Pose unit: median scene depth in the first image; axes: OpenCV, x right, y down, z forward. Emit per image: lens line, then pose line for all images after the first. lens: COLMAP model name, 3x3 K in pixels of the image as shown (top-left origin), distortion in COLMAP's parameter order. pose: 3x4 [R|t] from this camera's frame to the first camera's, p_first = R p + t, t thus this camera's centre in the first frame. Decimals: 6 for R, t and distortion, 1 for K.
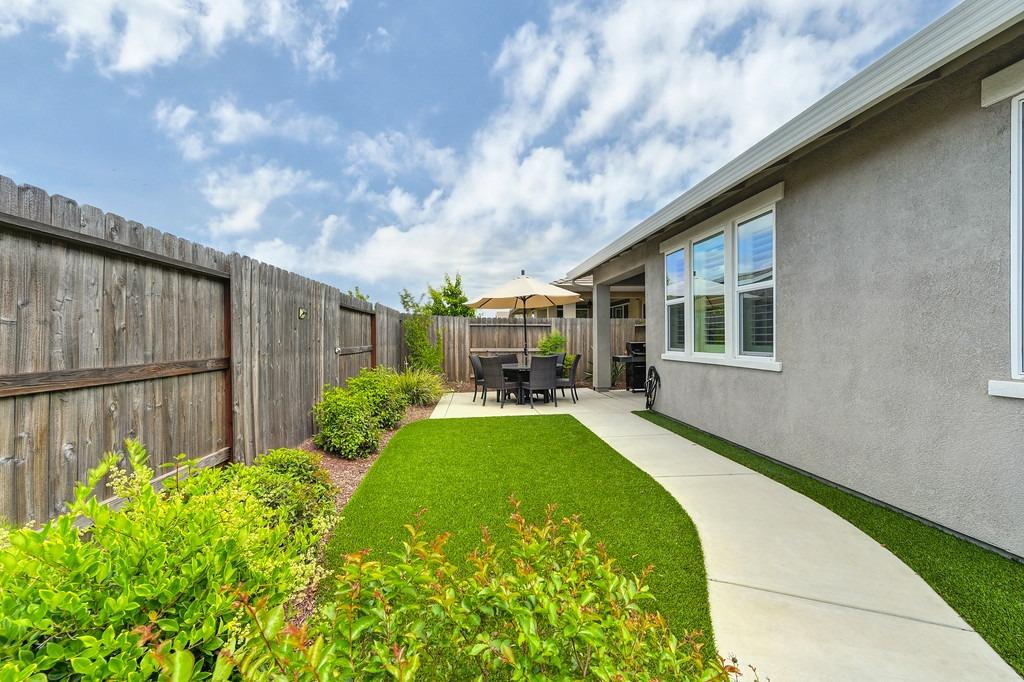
lens RADIAL K [[408.6, 0, 515.3], [0, 408.6, 339.6], [0, 0, 1]] dist [0.001777, -0.000196]
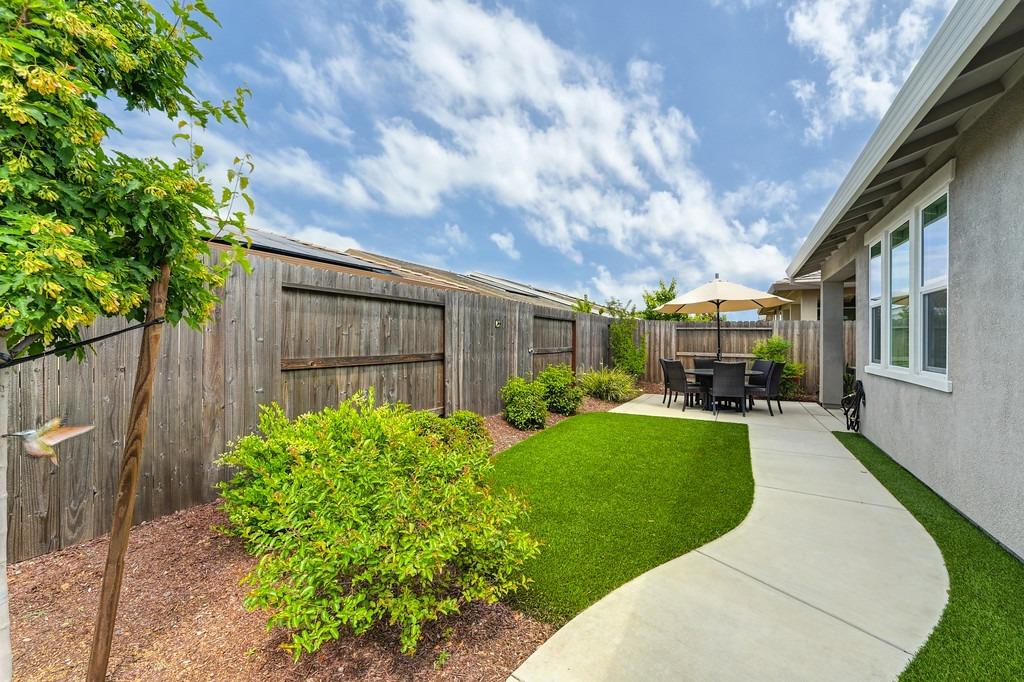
lens RADIAL K [[408.6, 0, 510.8], [0, 408.6, 342.9], [0, 0, 1]] dist [0.001777, -0.000196]
pose [[0.814335, 0.018836, -0.580090, 0.425035], [-0.015785, 0.999822, 0.010306, -0.015844], [0.580181, 0.000764, 0.814487, -0.172147]]
